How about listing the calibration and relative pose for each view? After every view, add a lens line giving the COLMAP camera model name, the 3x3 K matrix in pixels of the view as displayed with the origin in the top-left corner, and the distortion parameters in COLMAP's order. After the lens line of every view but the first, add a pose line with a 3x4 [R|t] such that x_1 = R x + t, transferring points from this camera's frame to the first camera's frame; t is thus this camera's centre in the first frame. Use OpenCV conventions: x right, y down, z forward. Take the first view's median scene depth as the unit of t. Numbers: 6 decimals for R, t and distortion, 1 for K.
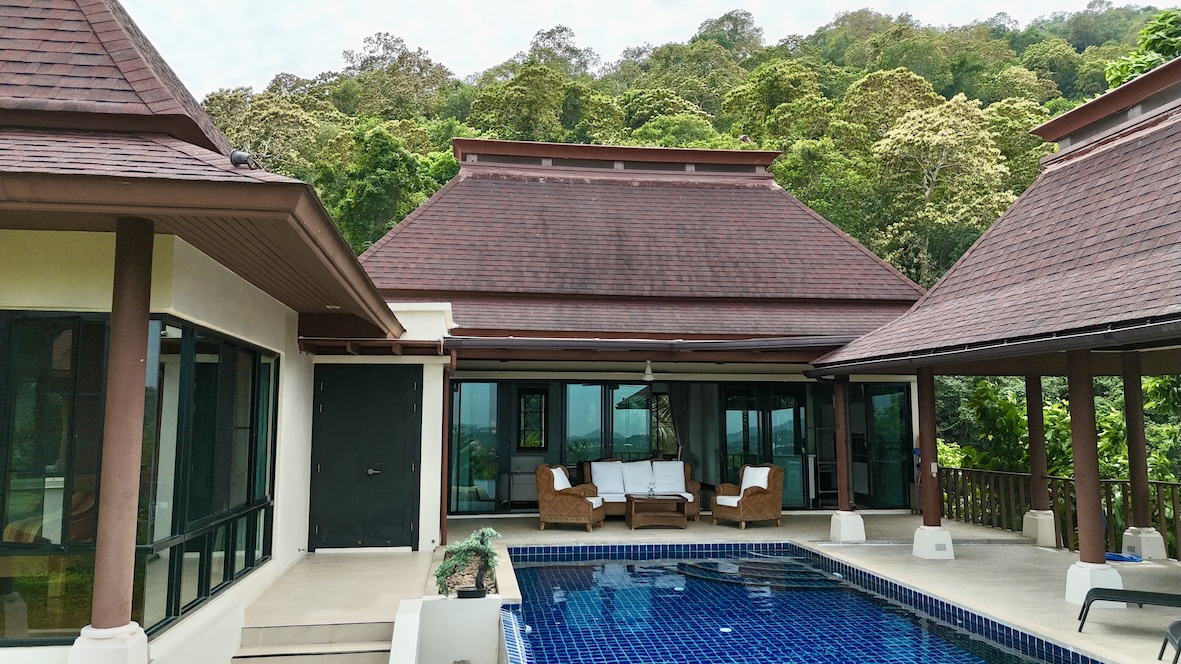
lens RADIAL K [[870.6, 0, 592.3], [0, 870.6, 329.3], [0, 0, 1]] dist [0.085197, -0.083616]
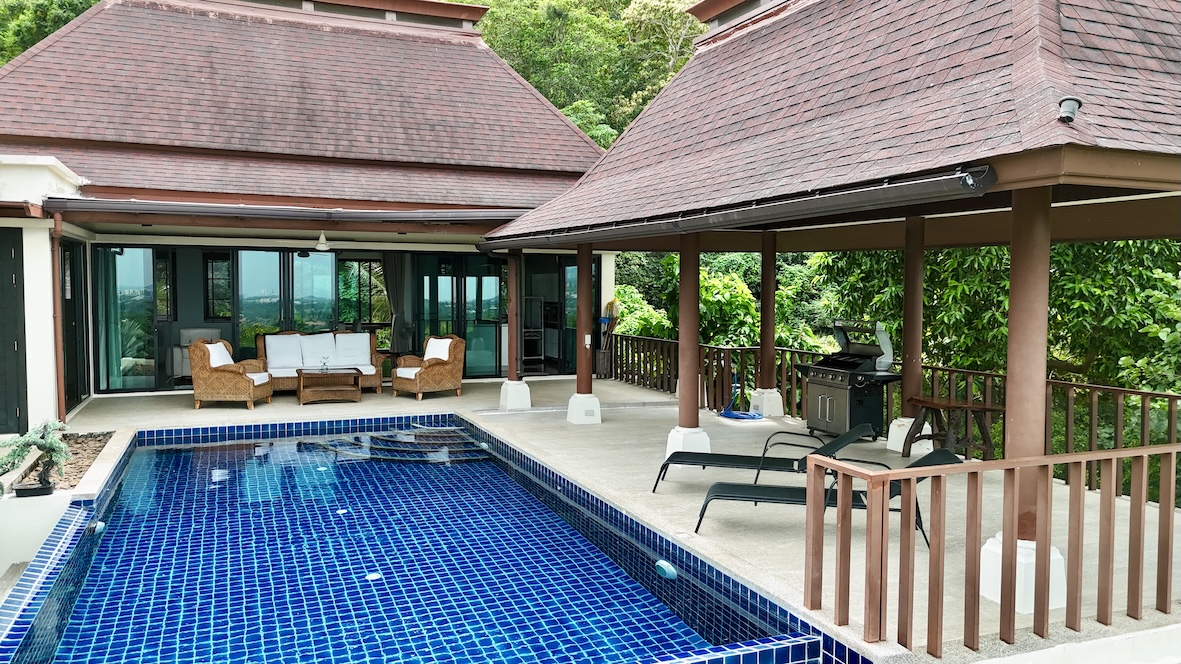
lens RADIAL K [[870.6, 0, 592.3], [0, 870.6, 329.3], [0, 0, 1]] dist [0.085197, -0.083616]
pose [[0.967825, -0.007643, 0.251507, 0.094169], [-0.032464, 0.987392, 0.154932, -0.011079], [-0.249520, -0.158112, 0.955374, 0.008379]]
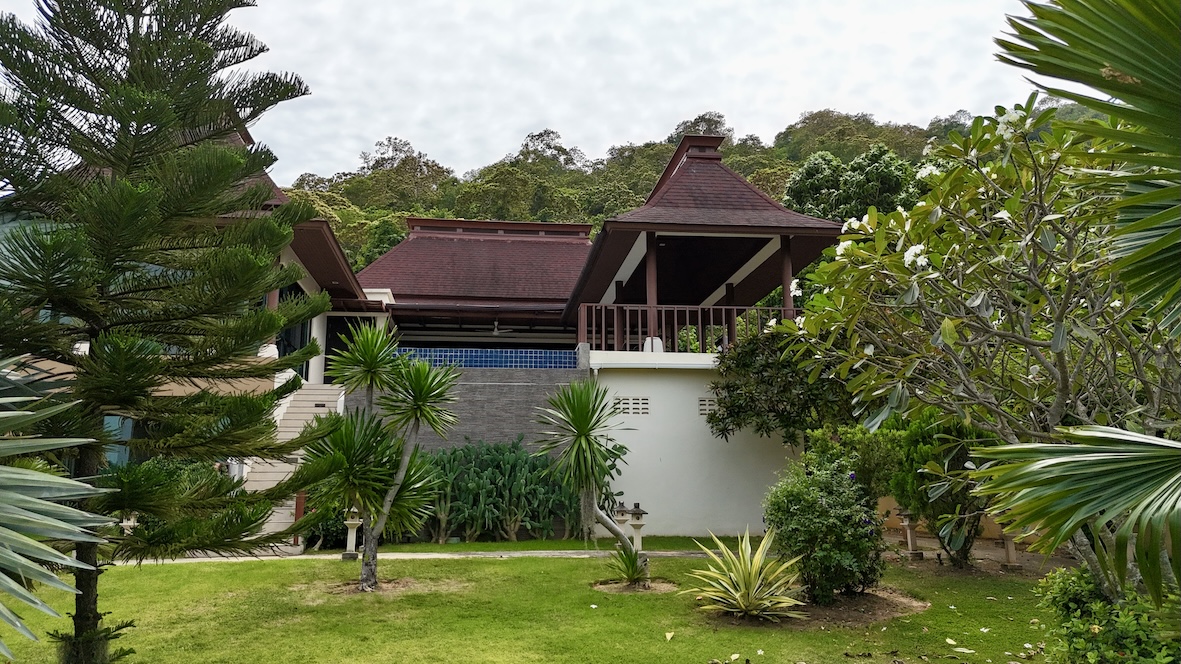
lens RADIAL K [[870.6, 0, 592.3], [0, 870.6, 329.3], [0, 0, 1]] dist [0.085197, -0.083616]
pose [[0.999871, -0.008457, -0.013656, 0.273505], [0.007064, 0.995059, -0.099030, 0.213625], [0.014426, 0.098921, 0.994991, -0.849499]]
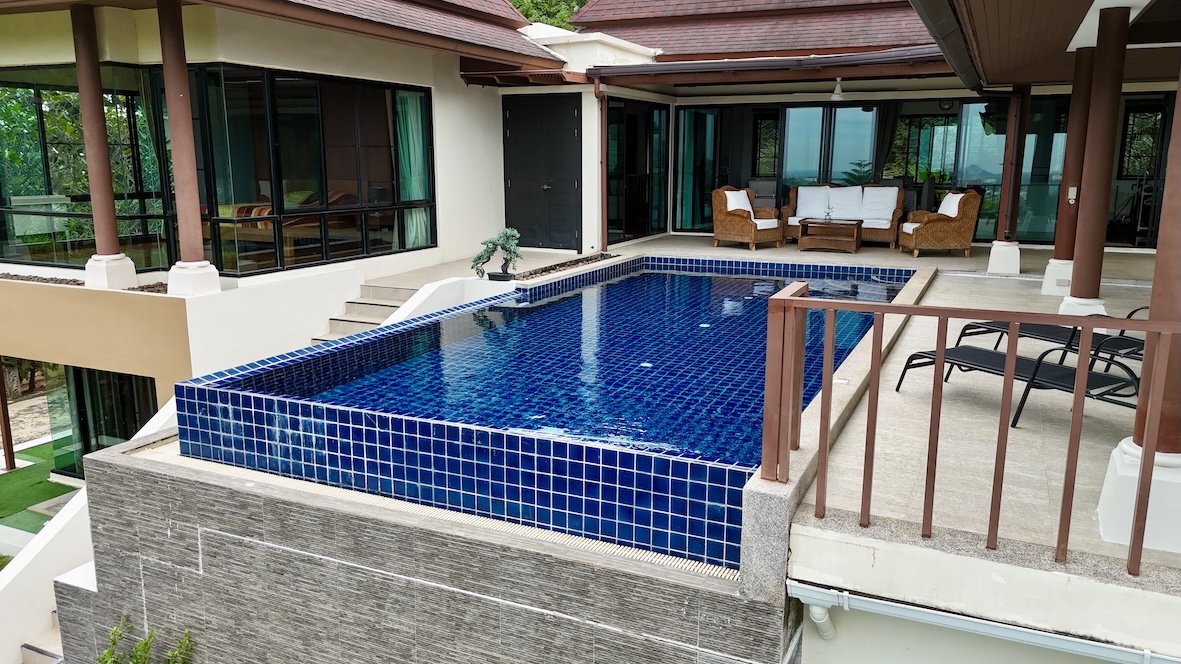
lens RADIAL K [[870.6, 0, 592.3], [0, 870.6, 329.3], [0, 0, 1]] dist [0.085197, -0.083616]
pose [[0.839773, 0.107599, -0.532168, 0.332179], [0.056062, 0.957742, 0.282113, 0.010754], [0.540035, -0.266746, 0.798254, 0.018718]]
